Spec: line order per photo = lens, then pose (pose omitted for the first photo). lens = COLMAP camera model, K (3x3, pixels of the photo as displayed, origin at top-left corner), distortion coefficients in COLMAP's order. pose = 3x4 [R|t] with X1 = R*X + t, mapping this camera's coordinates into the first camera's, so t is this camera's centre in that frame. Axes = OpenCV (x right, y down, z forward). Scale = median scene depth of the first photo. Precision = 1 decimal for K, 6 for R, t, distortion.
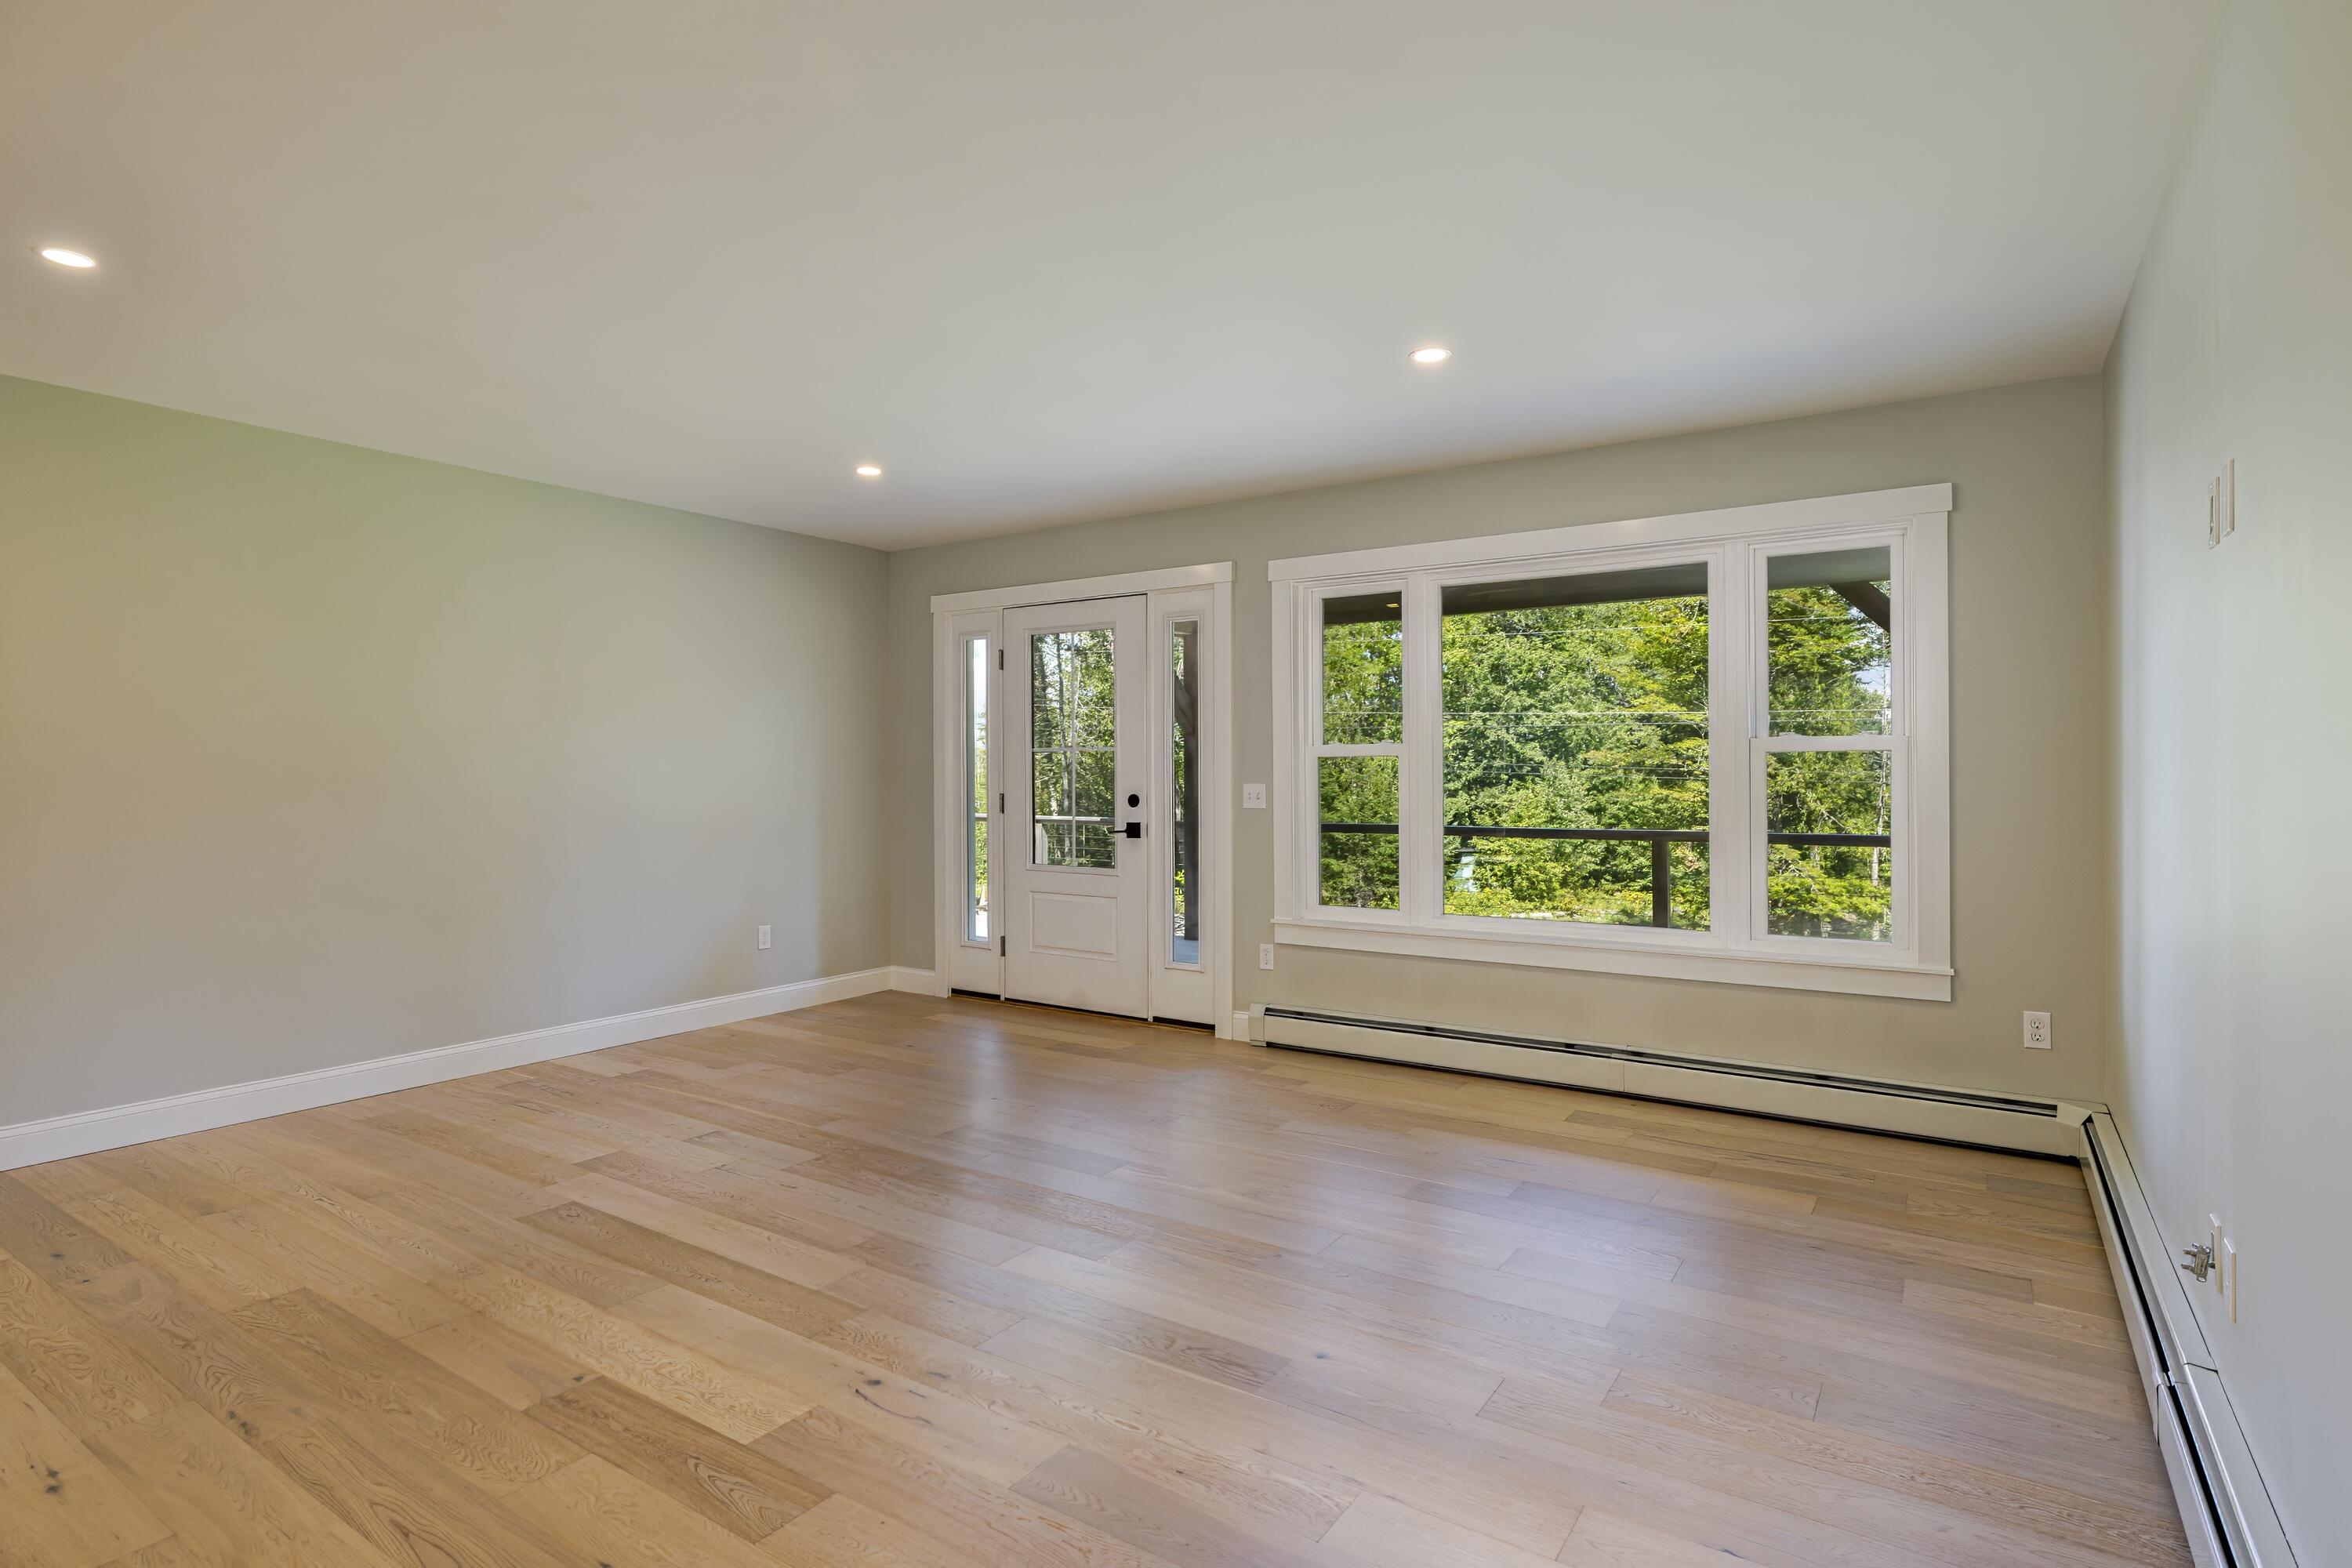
lens RADIAL K [[1183.1, 0, 1187.6], [0, 1183.1, 766.6], [0, 0, 1]] dist [-0.004304, 0.000574]
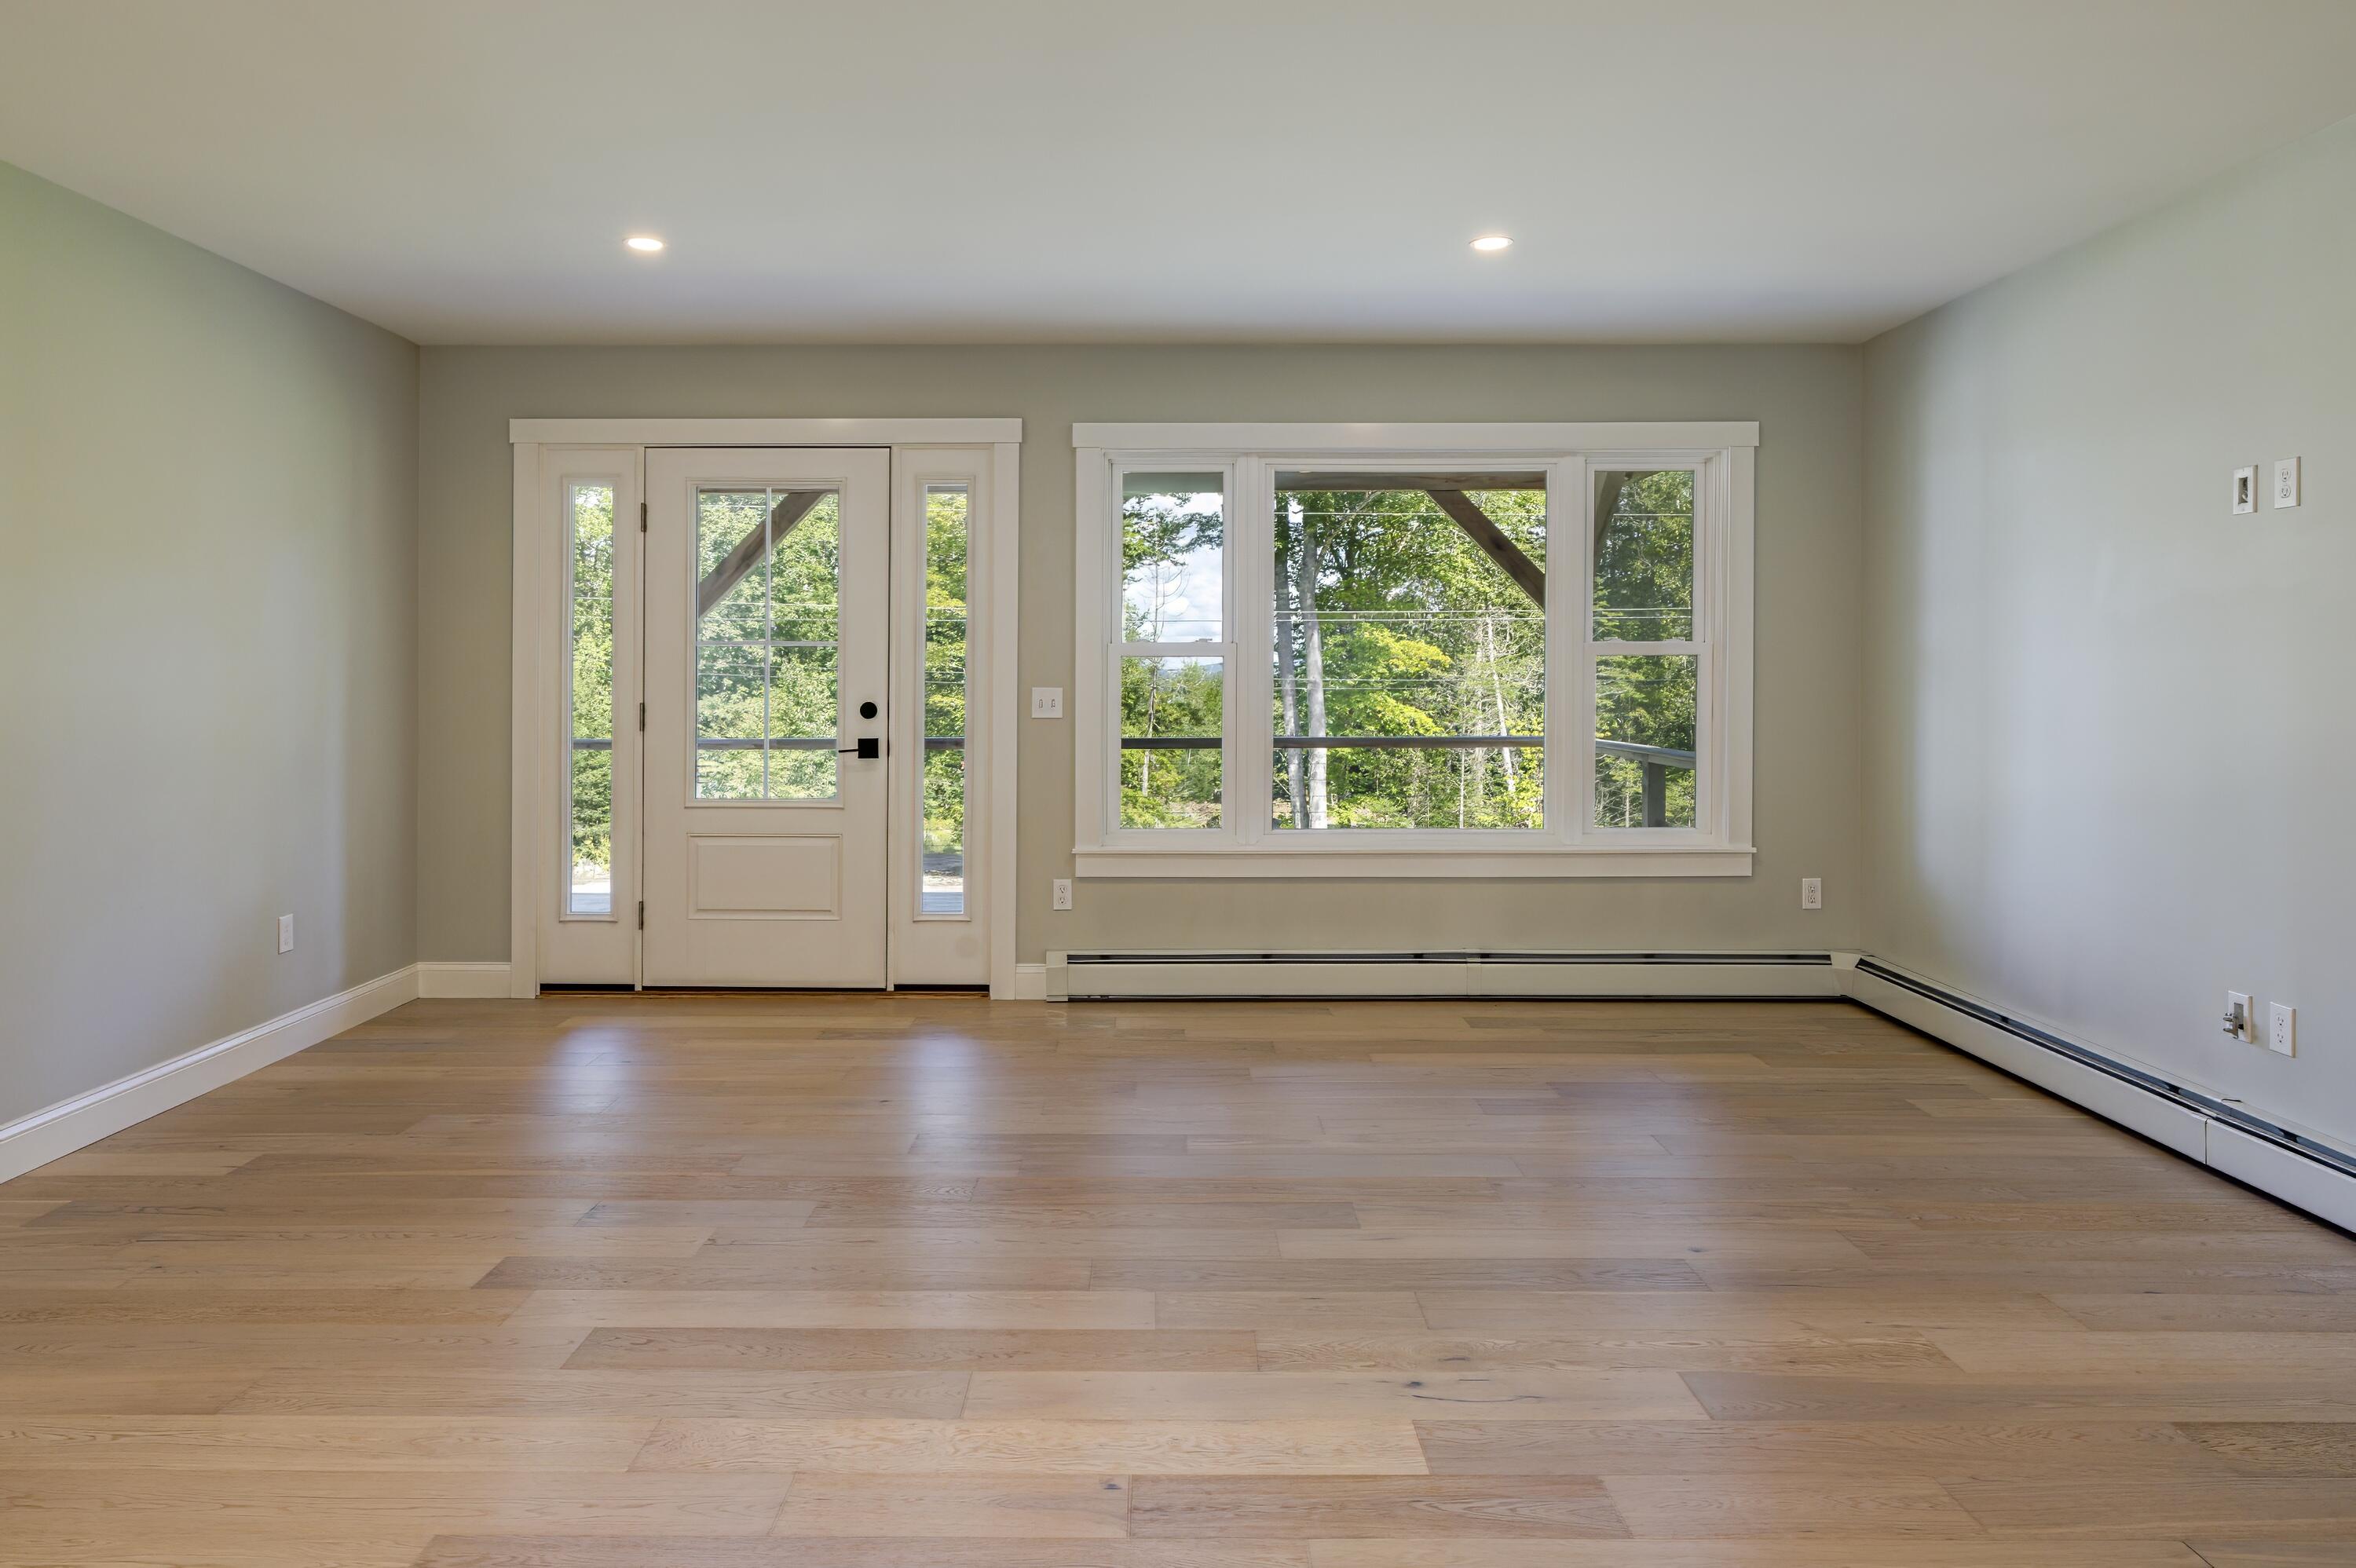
lens RADIAL K [[1469.3, 0, 1144.5], [0, 1469.3, 668.4], [0, 0, 1]] dist [-0.000517, 0.001548]
pose [[0.835488, 0.004181, 0.549492, -0.444365], [-0.003798, 0.999991, -0.001834, 0.002139], [-0.549495, -0.000554, 0.835497, 0.095515]]
